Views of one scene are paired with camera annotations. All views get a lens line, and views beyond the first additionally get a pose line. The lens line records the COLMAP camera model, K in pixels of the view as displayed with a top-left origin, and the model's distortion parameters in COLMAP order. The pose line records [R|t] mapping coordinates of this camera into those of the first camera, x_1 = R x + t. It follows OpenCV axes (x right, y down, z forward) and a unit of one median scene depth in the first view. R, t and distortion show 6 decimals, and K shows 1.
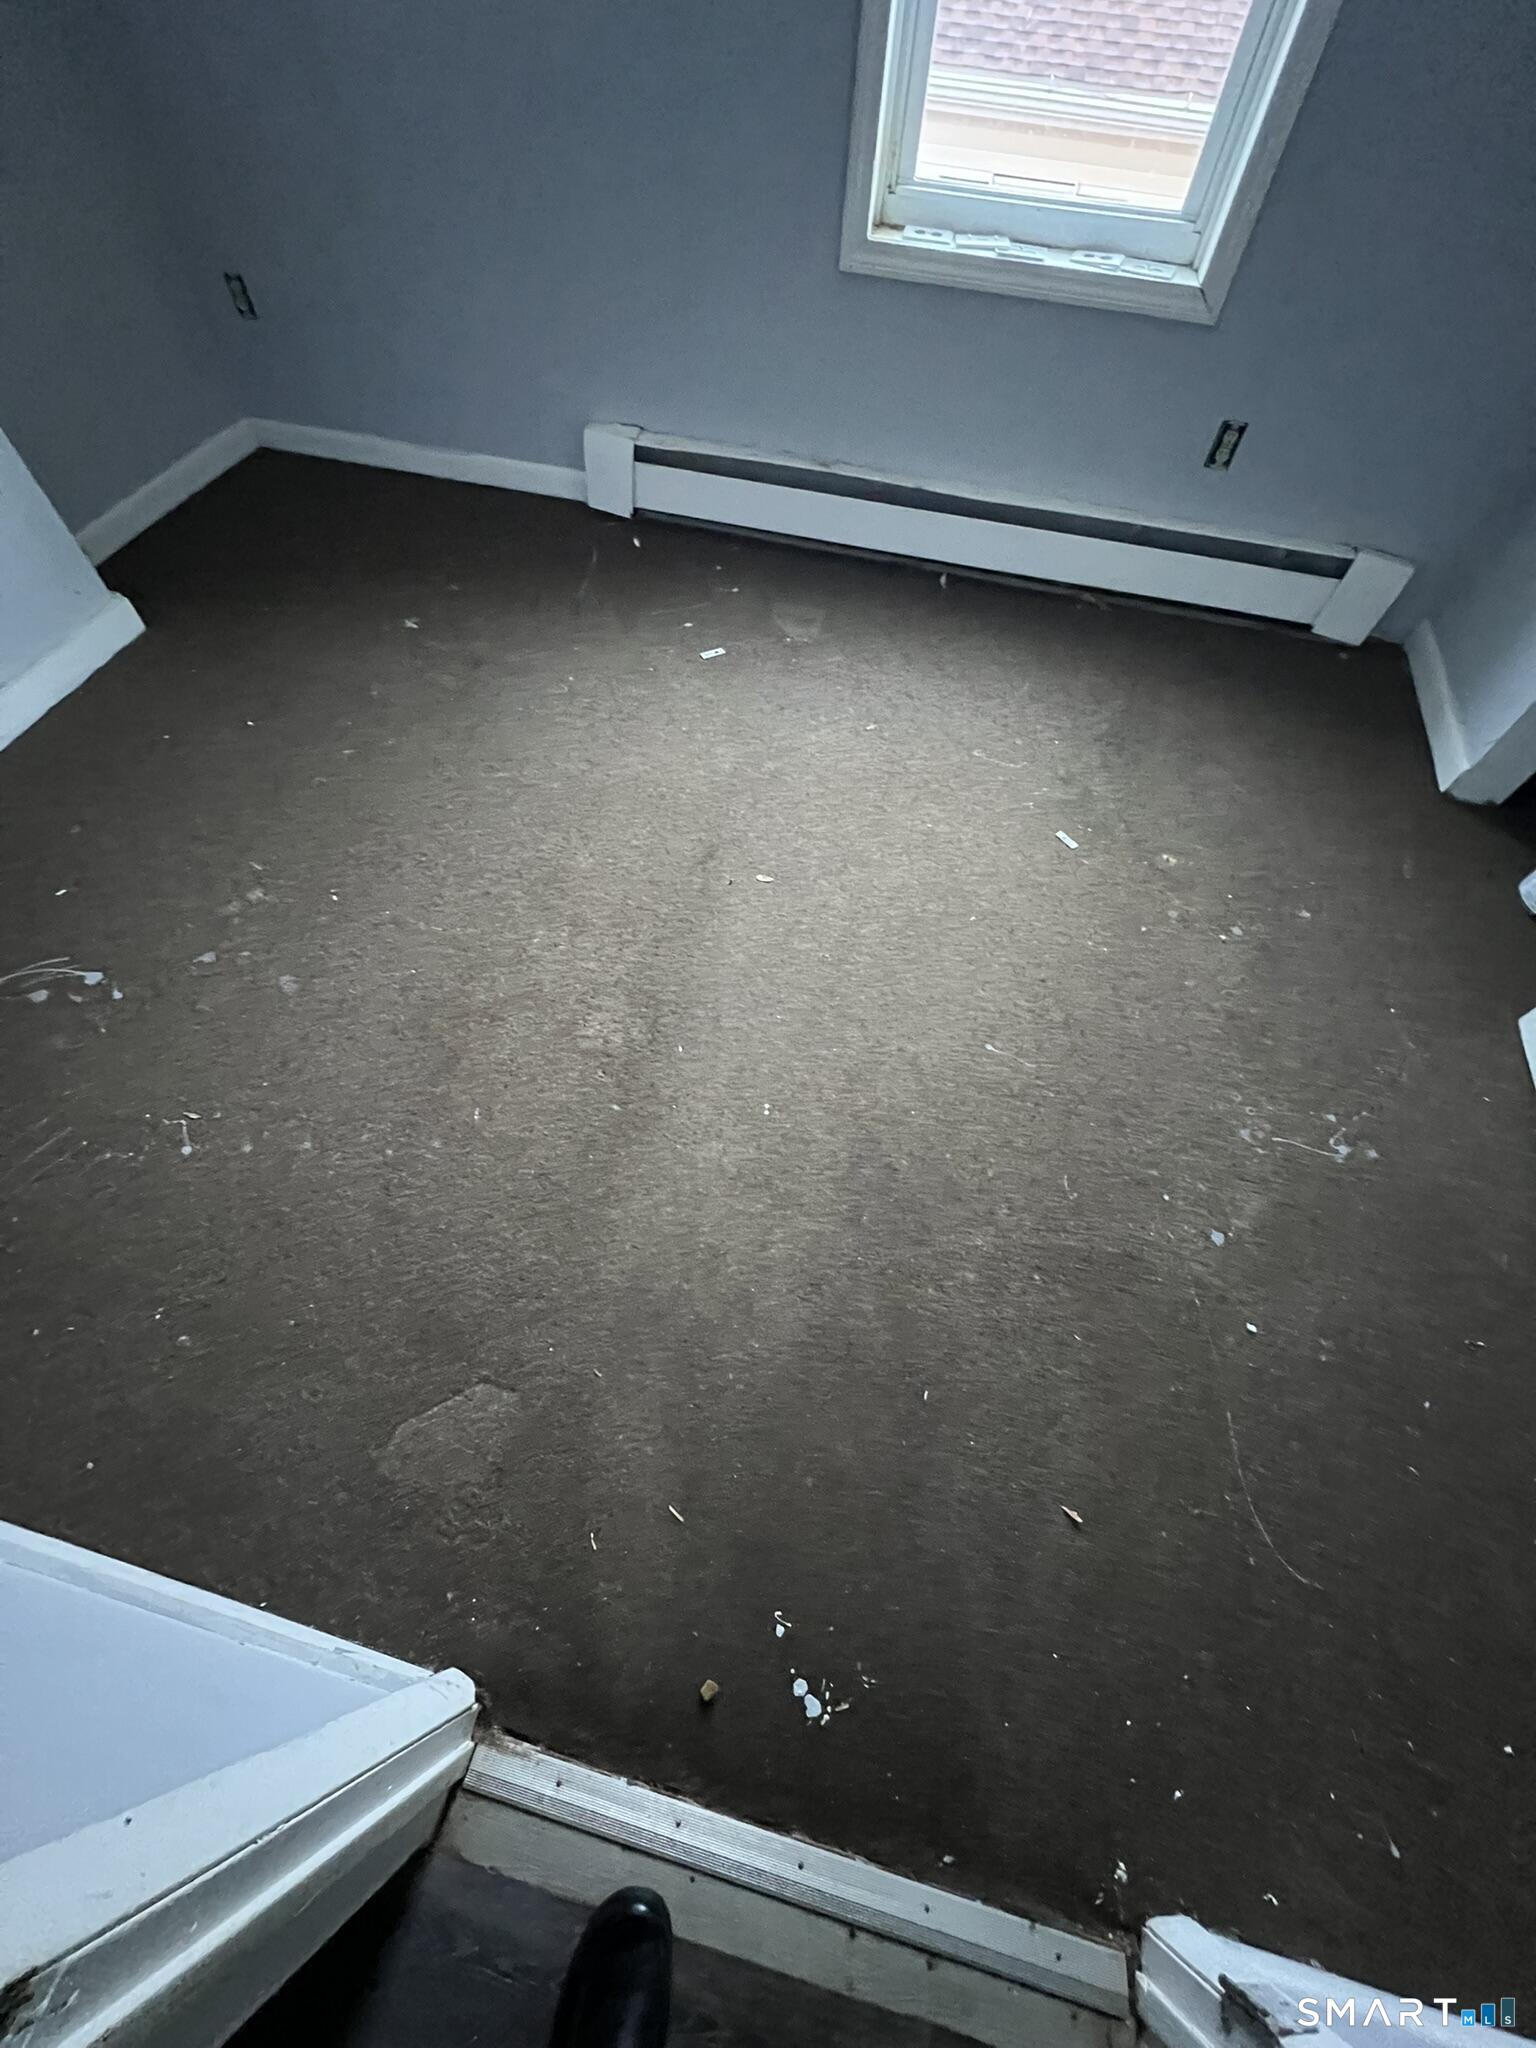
lens RADIAL K [[819.5, 0, 765.2], [0, 819.5, 1022.0], [0, 0, 1]] dist [-0.003591, -0.000230]
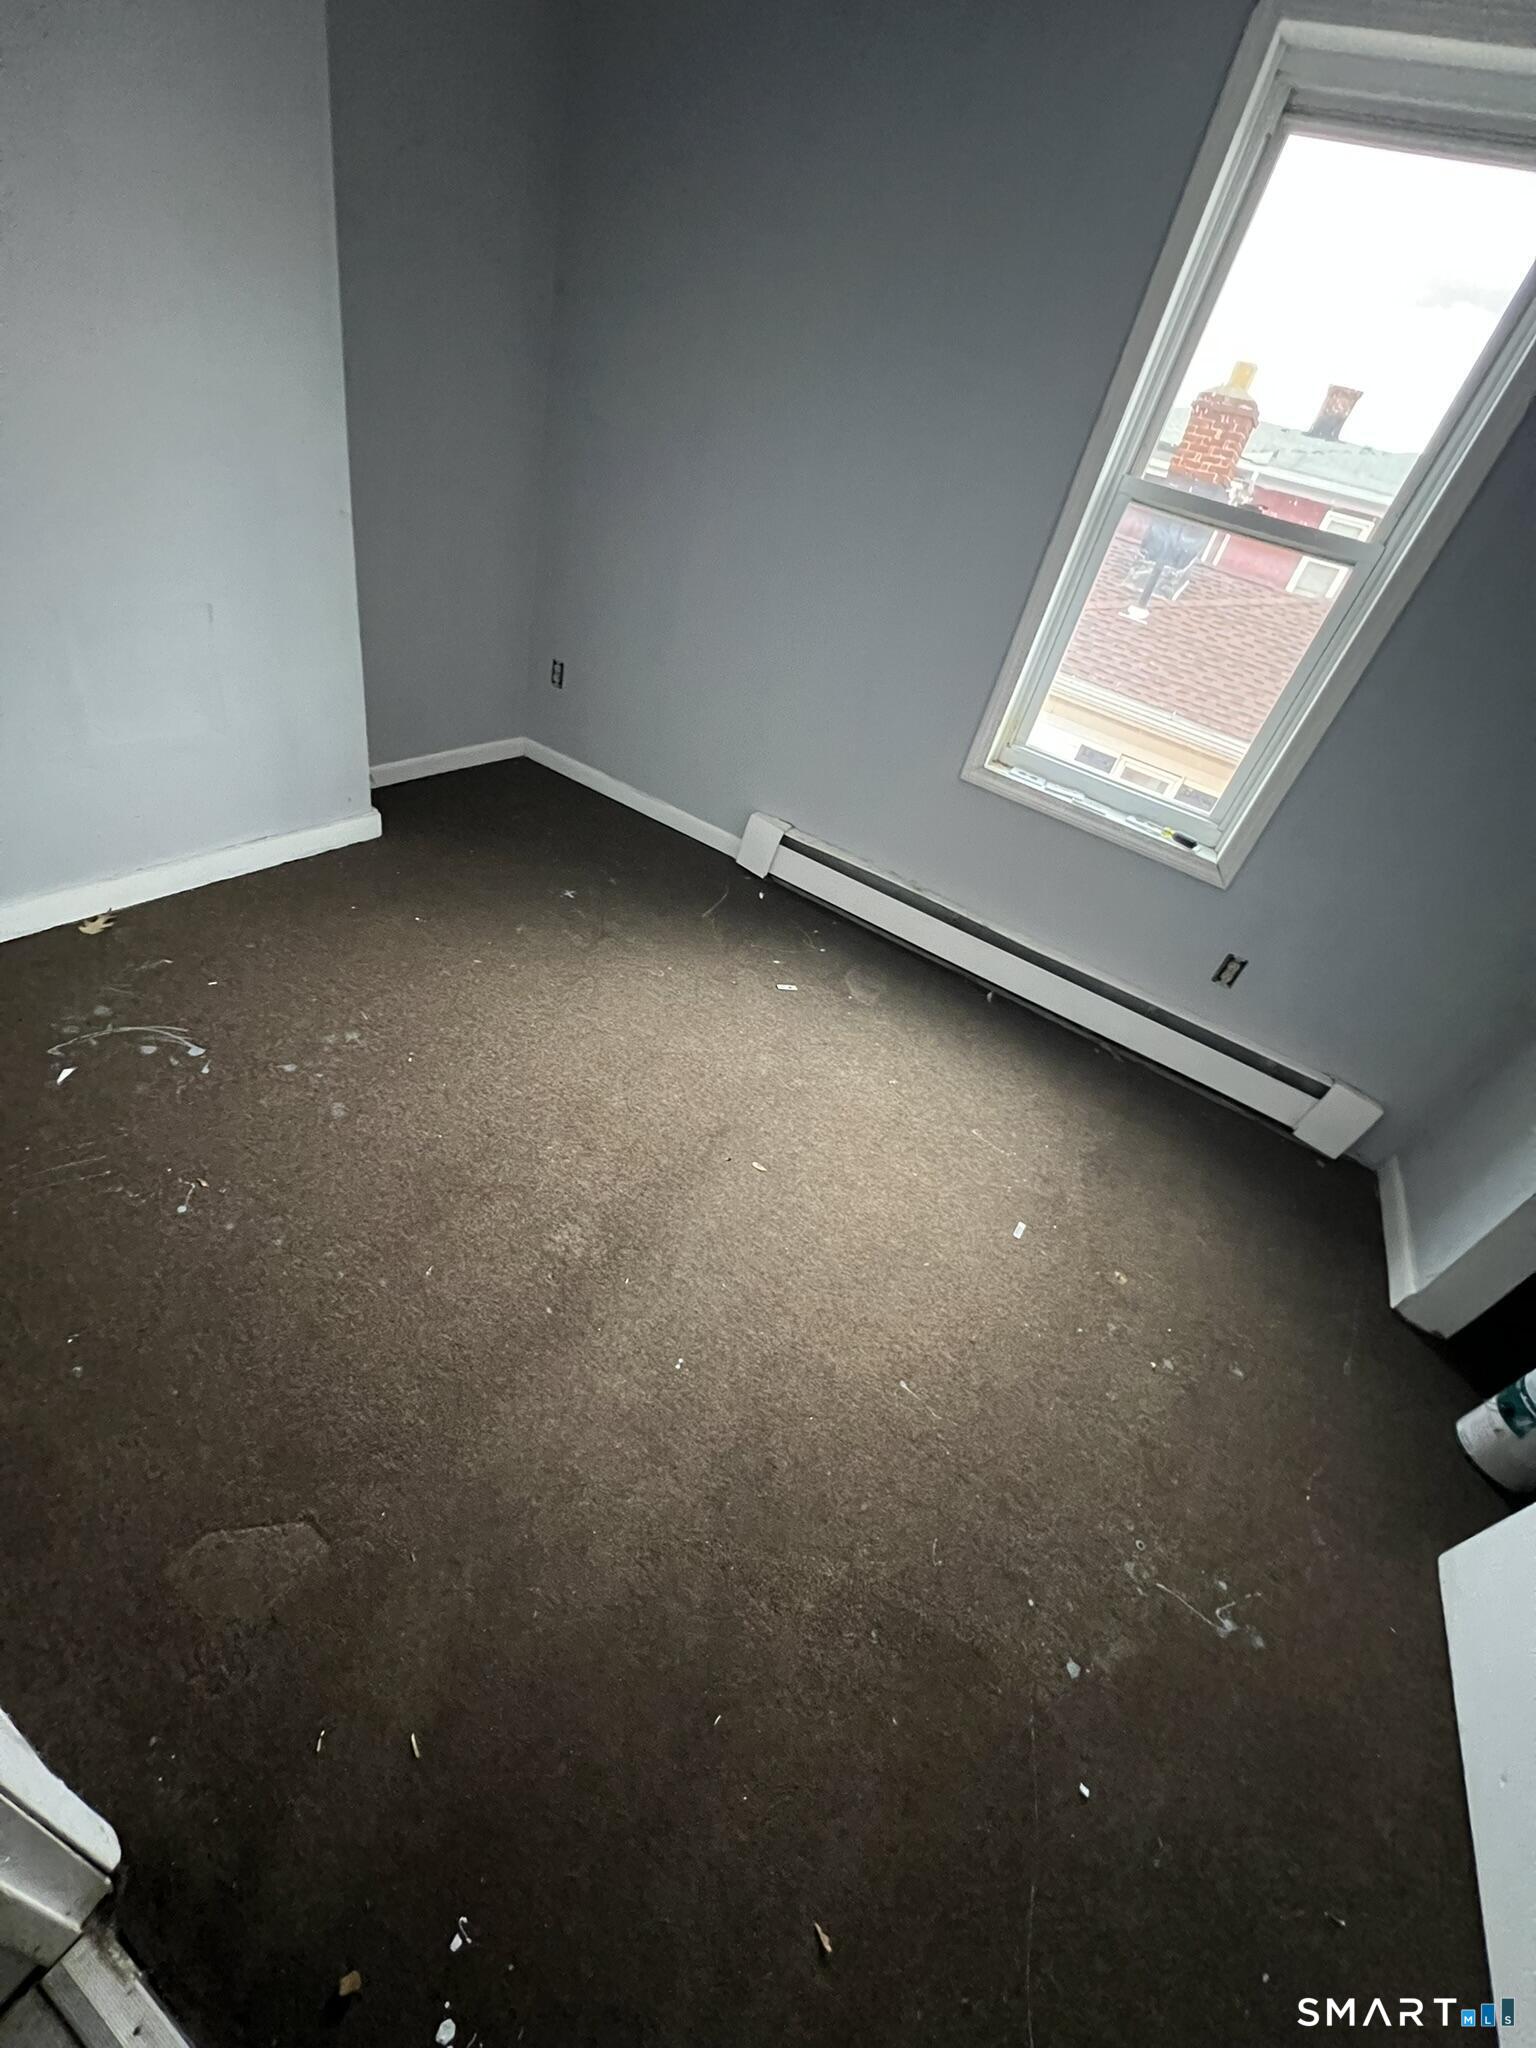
lens RADIAL K [[818.2, 0, 770.8], [0, 818.2, 1021.1], [0, 0, 1]] dist [-0.005197, 0.000914]
pose [[0.943367, 0.312769, -0.110605, 0.080849], [-0.331035, 0.865602, -0.375698, 0.072717], [-0.021767, 0.391035, 0.920118, -0.122991]]
